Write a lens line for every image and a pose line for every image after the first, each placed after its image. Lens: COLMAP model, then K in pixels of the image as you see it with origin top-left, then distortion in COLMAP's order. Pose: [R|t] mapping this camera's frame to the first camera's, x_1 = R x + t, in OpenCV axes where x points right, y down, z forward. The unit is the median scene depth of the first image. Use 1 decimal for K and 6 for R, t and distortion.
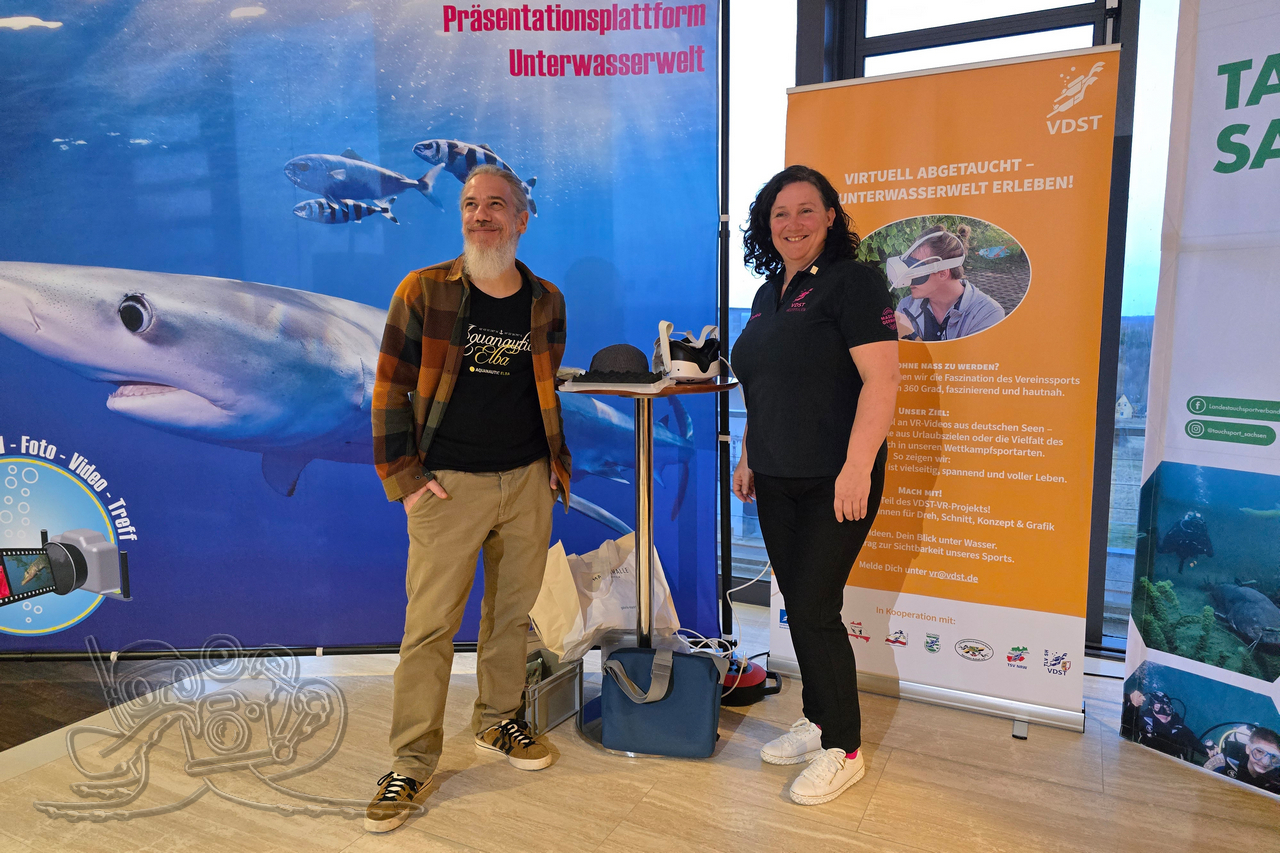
lens RADIAL K [[855.6, 0, 638.7], [0, 855.6, 426.5], [0, 0, 1]] dist [0.050730, -0.049435]
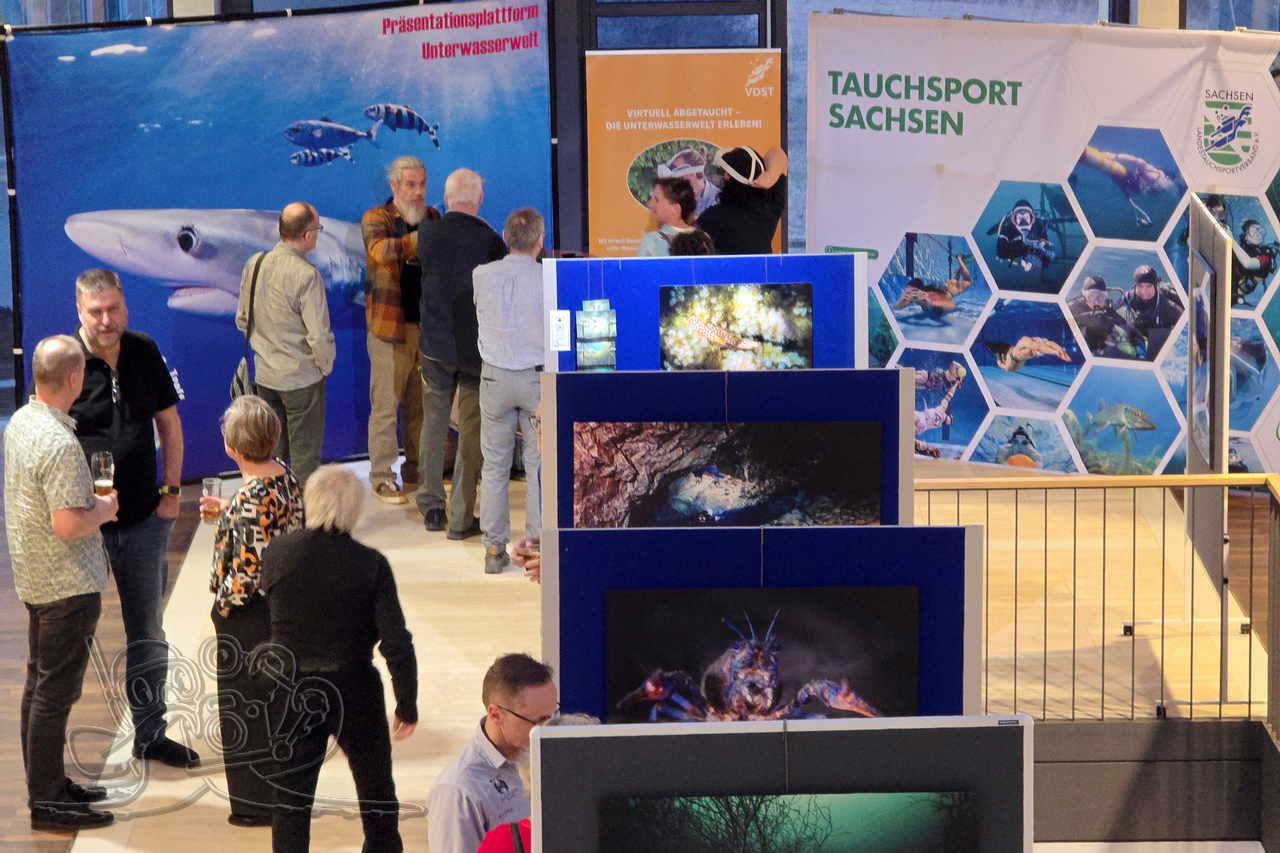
lens RADIAL K [[4218.2, 0, 582.4], [0, 4218.2, 412.9], [0, 0, 1]] dist [0.202998, 0.000000]
pose [[0.894137, -0.102070, 0.436006, -3.141040], [0.065887, 0.993066, 0.097360, -0.492800], [-0.442920, -0.058326, 0.894662, -5.675330]]
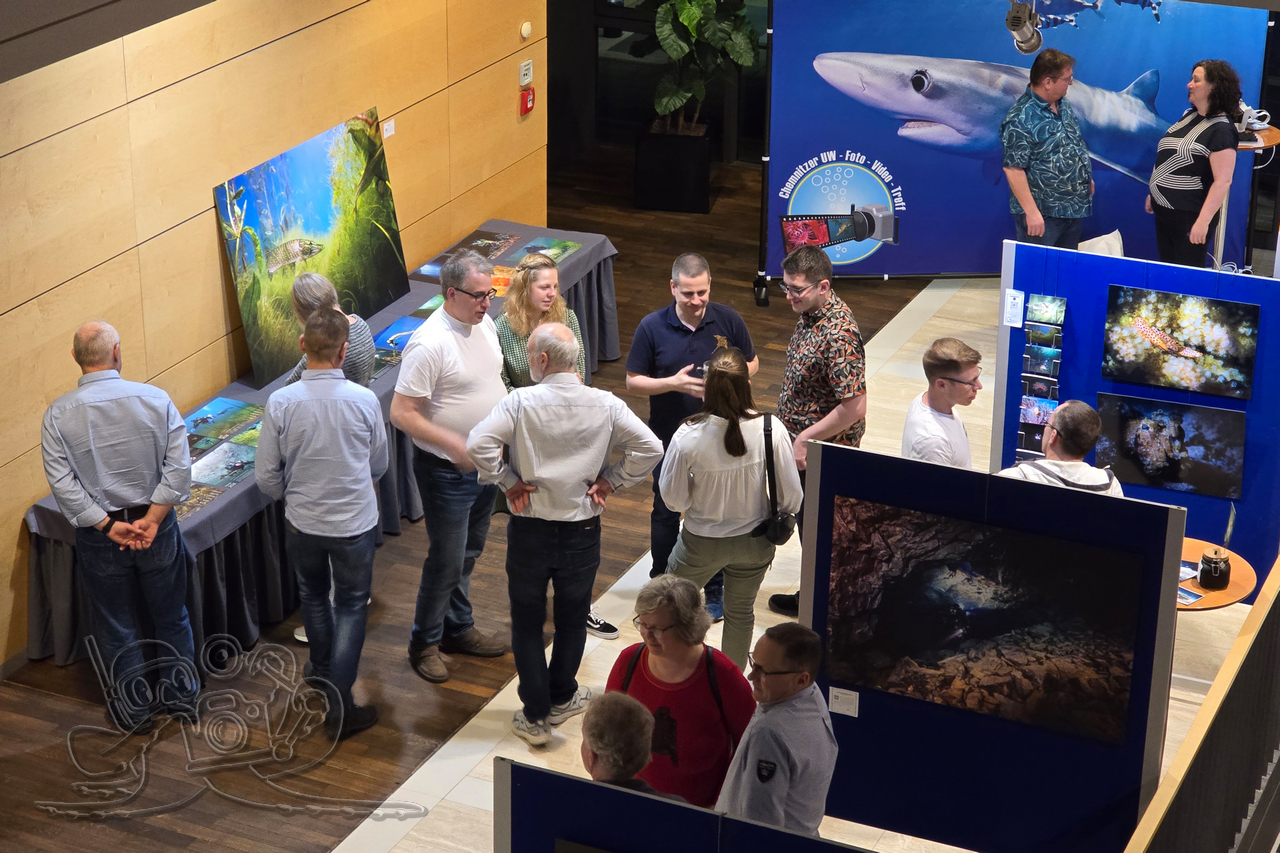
lens RADIAL K [[2522.7, 0, 683.6], [0, 2522.7, 389.3], [0, 0, 1]] dist [0.205893, 0.000000]
pose [[0.998495, -0.001148, 0.054837, -1.355262], [-0.013579, 0.963482, 0.267428, -0.897513], [-0.053141, -0.267770, 0.962016, -4.053638]]
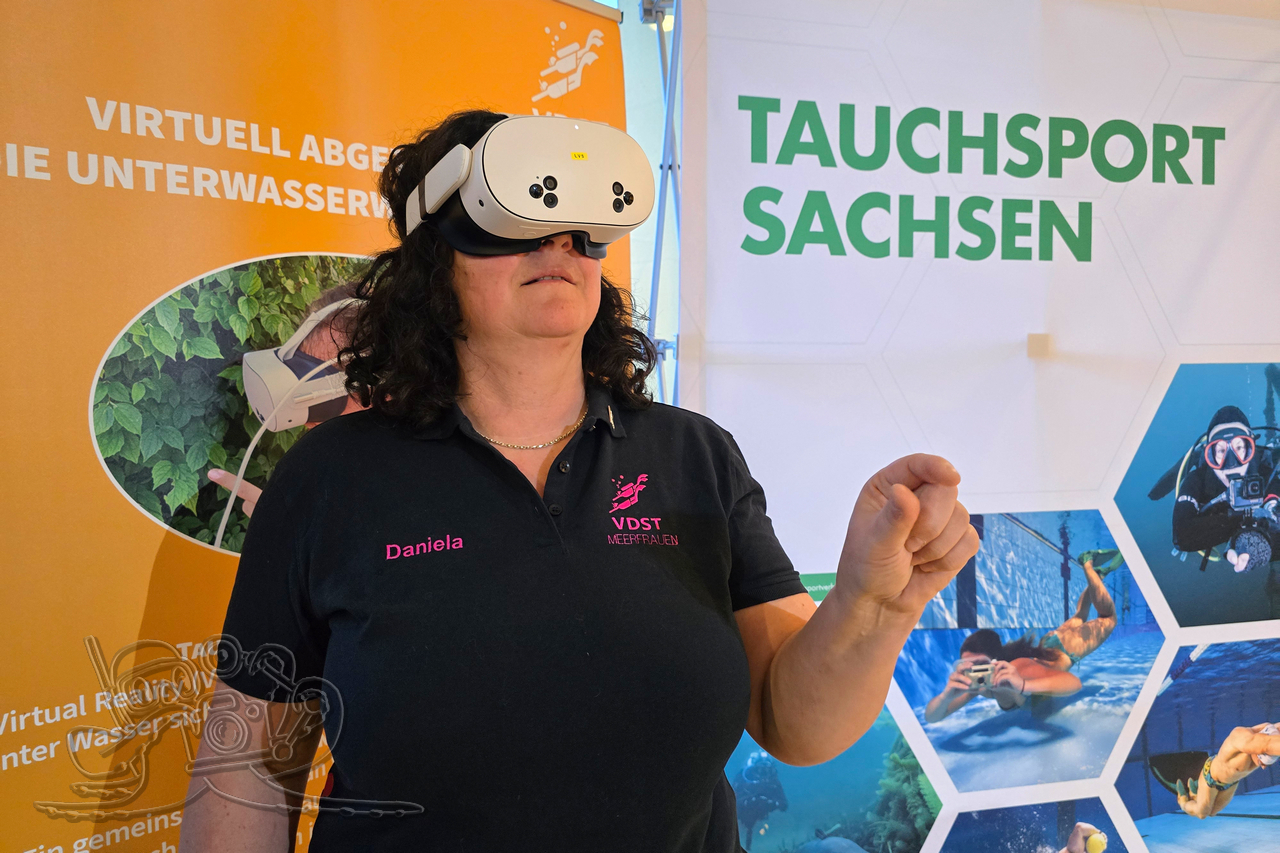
lens RADIAL K [[855.6, 0, 640.0], [0, 855.6, 397.3], [0, 0, 1]] dist [0.050730, -0.049435]
pose [[0.354553, -0.040083, 0.934176, 0.001023], [0.113486, 0.993539, -0.000442, -0.154059], [-0.928123, 0.106173, 0.356811, 0.695891]]
